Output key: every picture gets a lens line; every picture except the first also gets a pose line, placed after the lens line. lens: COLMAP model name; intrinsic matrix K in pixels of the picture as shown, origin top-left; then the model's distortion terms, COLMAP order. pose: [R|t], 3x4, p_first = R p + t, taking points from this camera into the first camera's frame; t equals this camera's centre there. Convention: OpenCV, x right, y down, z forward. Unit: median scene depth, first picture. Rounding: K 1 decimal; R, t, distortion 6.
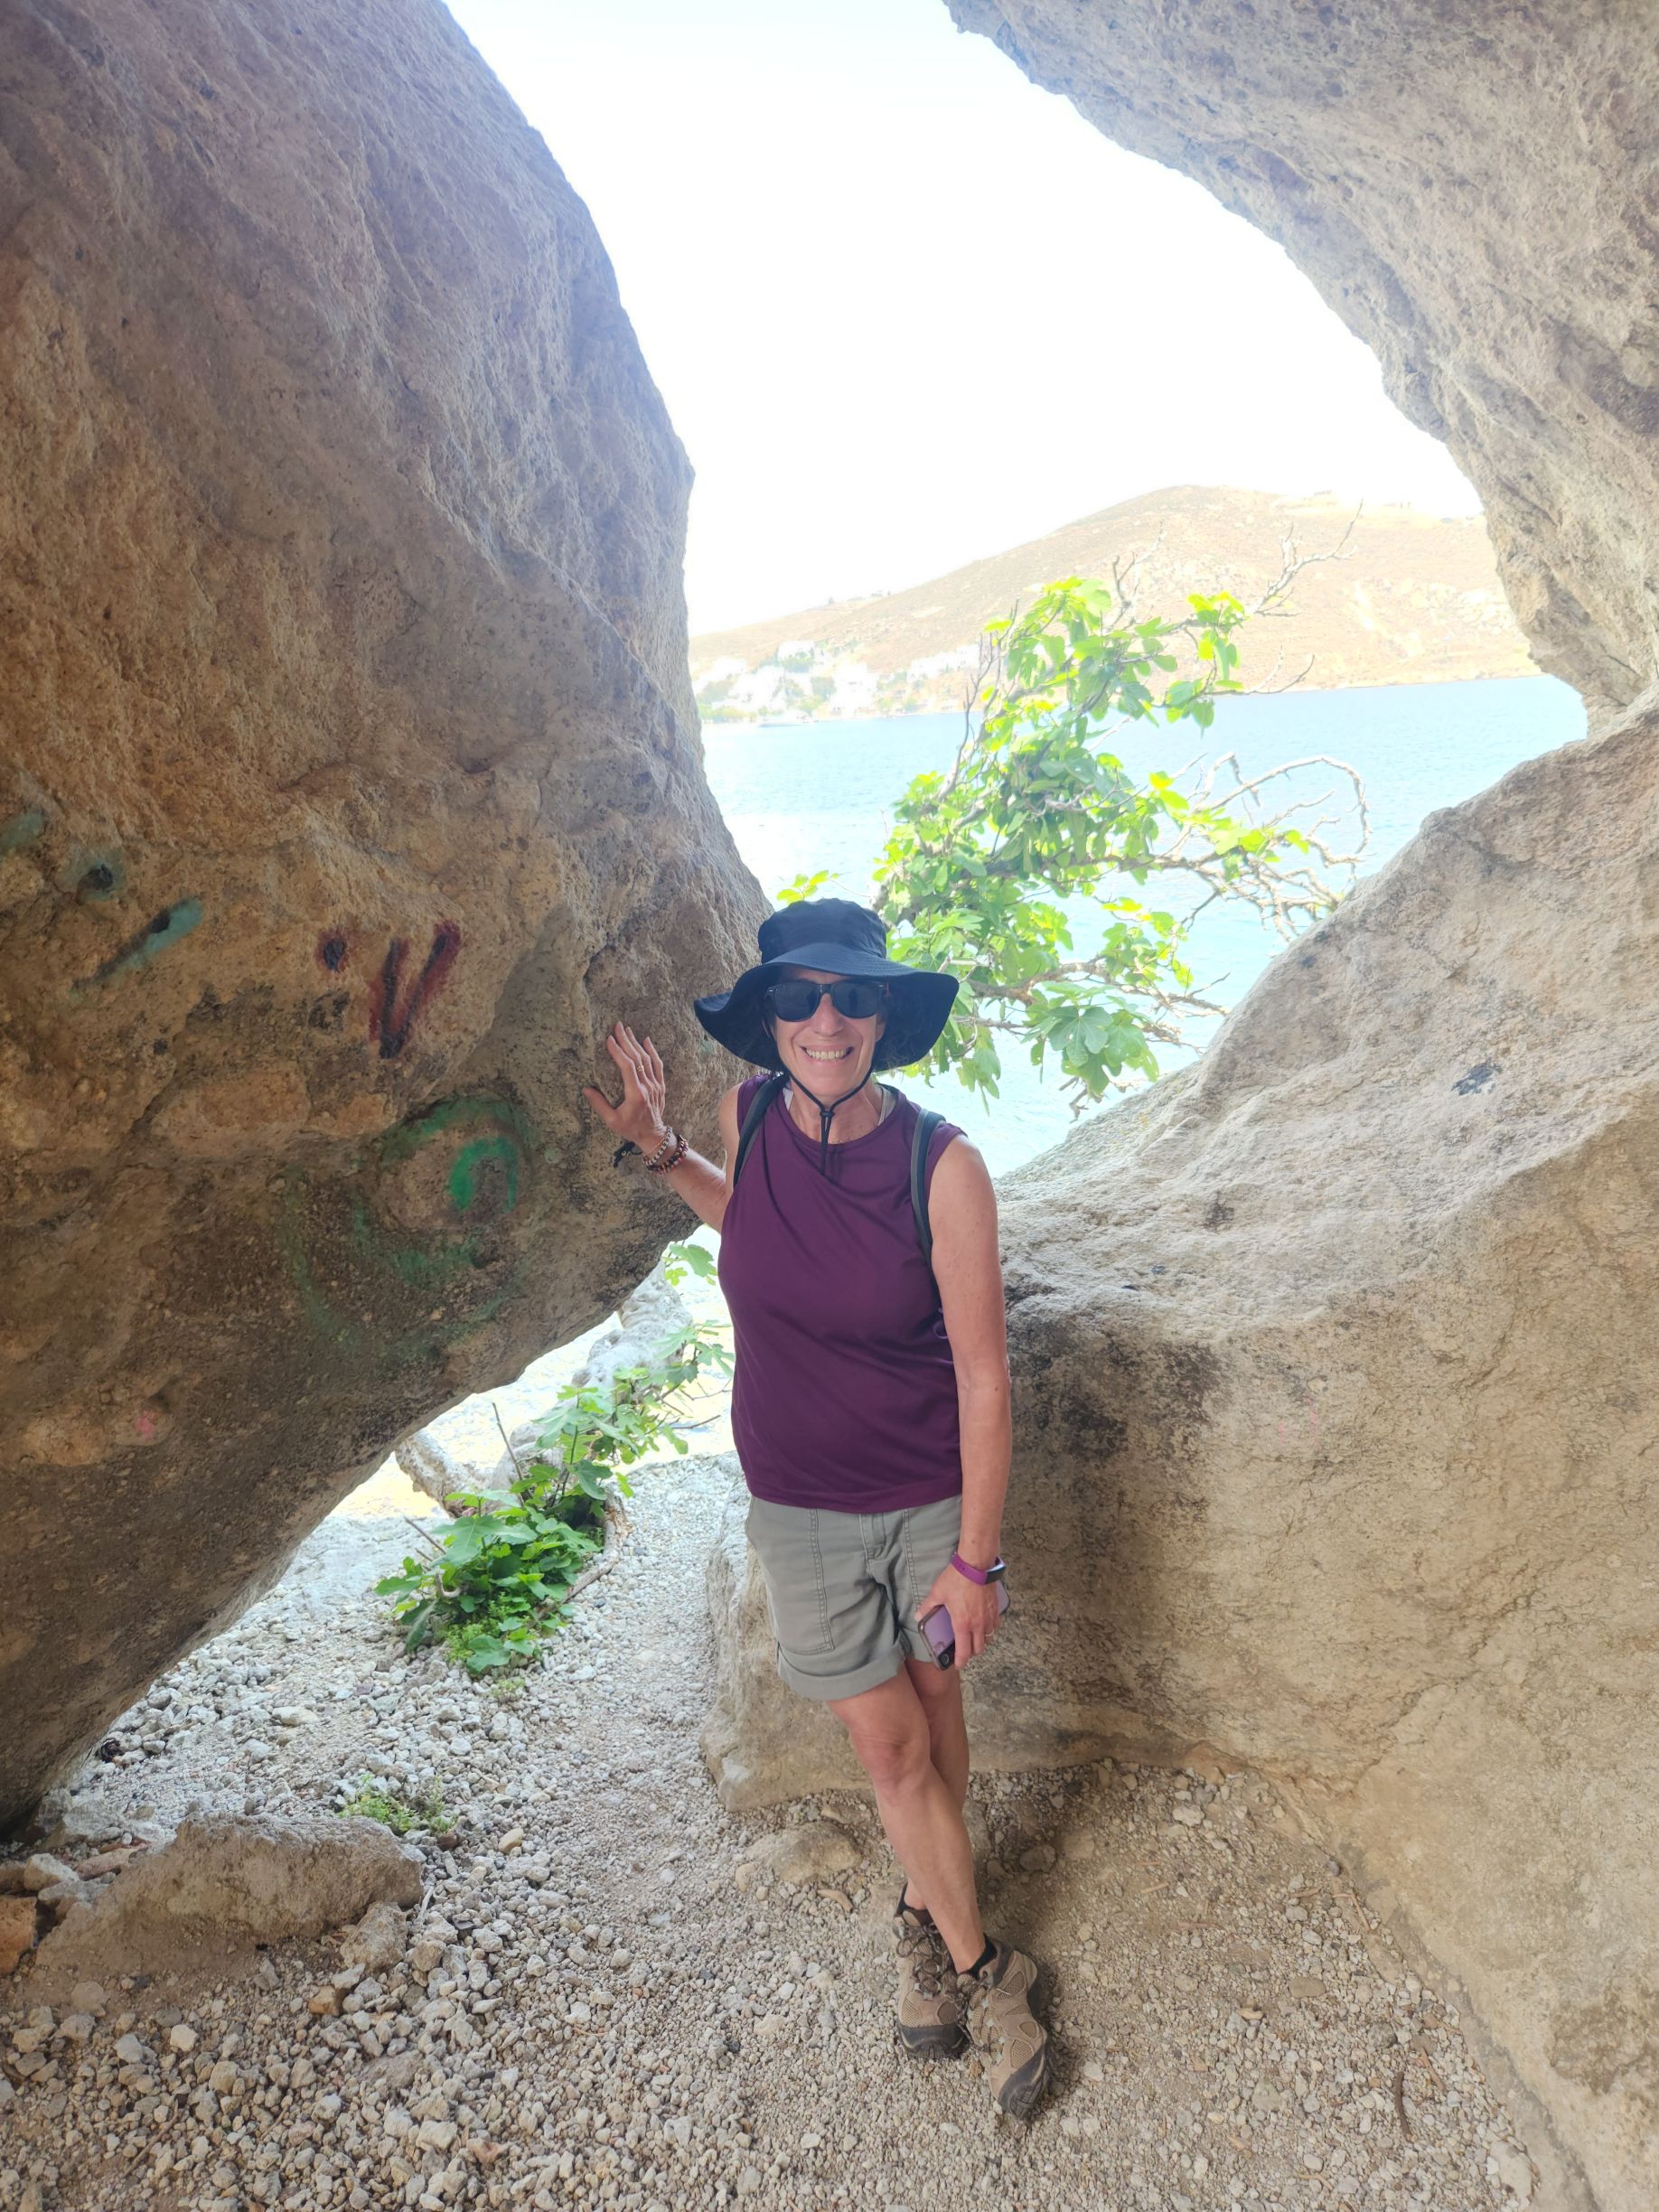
lens RADIAL K [[1553.3, 0, 798.0], [0, 1553.3, 1116.9], [0, 0, 1]] dist [0.079027, -0.058296]
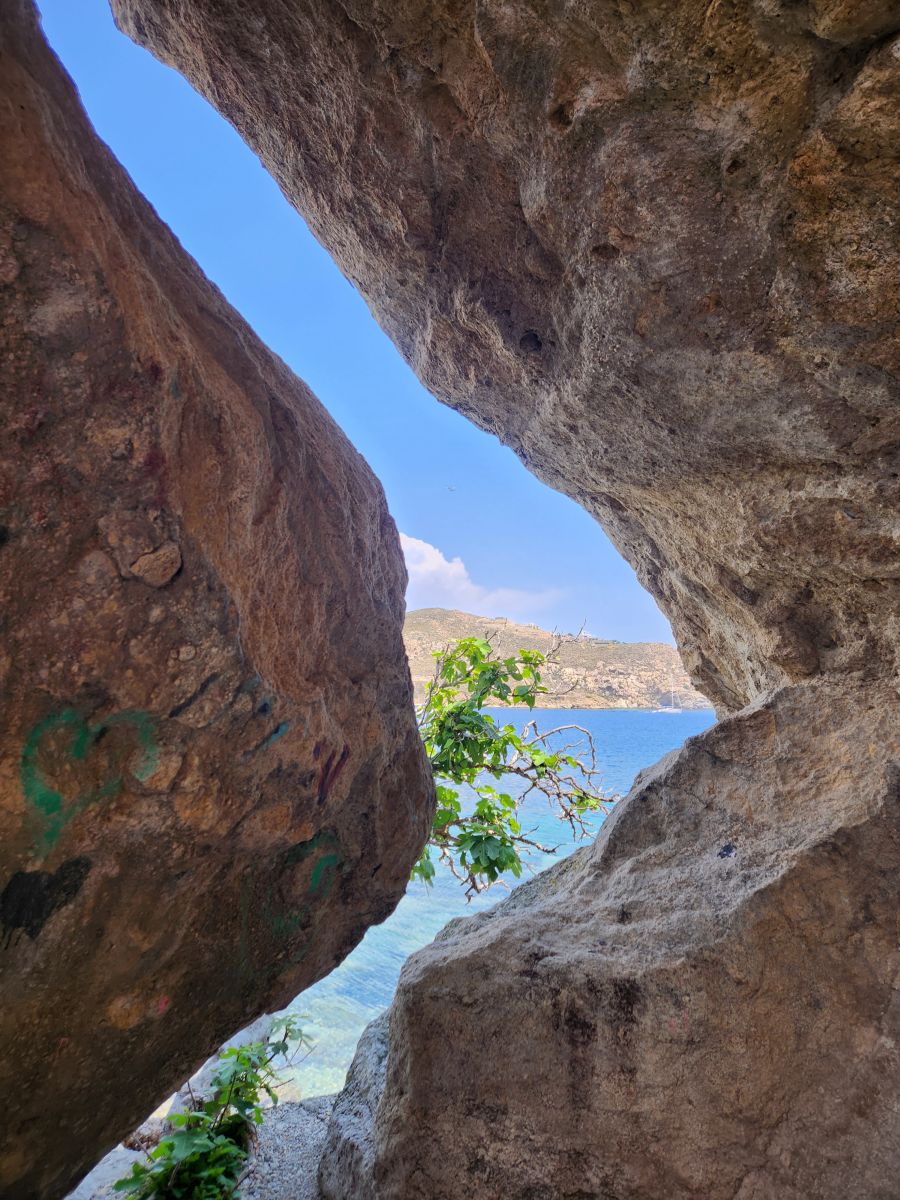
lens RADIAL K [[802.9, 0, 453.1], [0, 802.9, 563.4], [0, 0, 1]] dist [0.070239, -0.043398]
pose [[0.969100, 0.112699, 0.219416, -0.274755], [-0.012274, 0.910454, -0.413429, 0.090374], [-0.246361, 0.397961, 0.883704, -0.141859]]
